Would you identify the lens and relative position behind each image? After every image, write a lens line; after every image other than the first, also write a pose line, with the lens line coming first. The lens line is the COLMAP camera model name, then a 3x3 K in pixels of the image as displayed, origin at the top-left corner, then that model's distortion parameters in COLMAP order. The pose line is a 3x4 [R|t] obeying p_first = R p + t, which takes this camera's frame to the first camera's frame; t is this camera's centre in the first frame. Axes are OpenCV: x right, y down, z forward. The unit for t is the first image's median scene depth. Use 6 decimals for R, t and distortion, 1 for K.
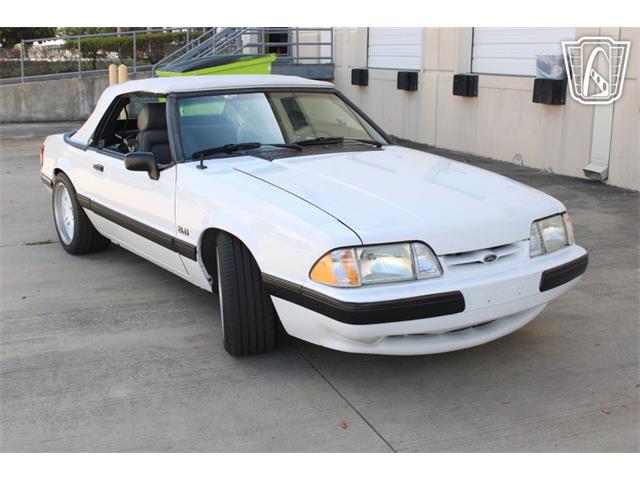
lens RADIAL K [[798.2, 0, 320.0], [0, 798.2, 240.0], [0, 0, 1]] dist [-0.090113, 0.006831]
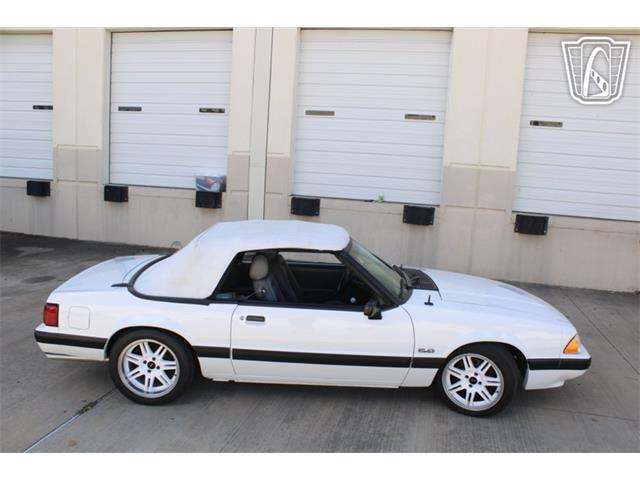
lens RADIAL K [[541.9, 0, 320.0], [0, 541.9, 240.0], [0, 0, 1]] dist [-0.116561, 0.004166]
pose [[0.545246, -0.091413, 0.833277, -0.924162], [0.137013, 0.990387, 0.018995, -0.214128], [-0.827003, 0.103813, 0.552529, 0.562519]]
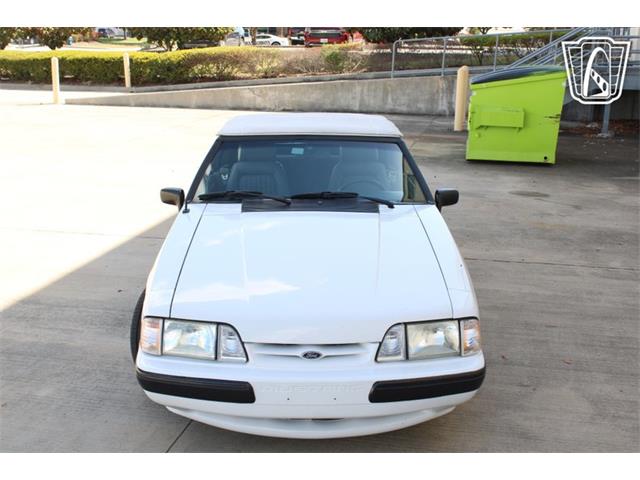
lens RADIAL K [[752.0, 0, 320.0], [0, 752.0, 240.0], [0, 0, 1]] dist [-0.069564, 0.025560]
pose [[0.836855, 0.149612, -0.526583, 0.511593], [-0.132215, 0.988690, 0.070787, -0.135254], [0.531218, 0.010384, 0.847171, 0.182820]]
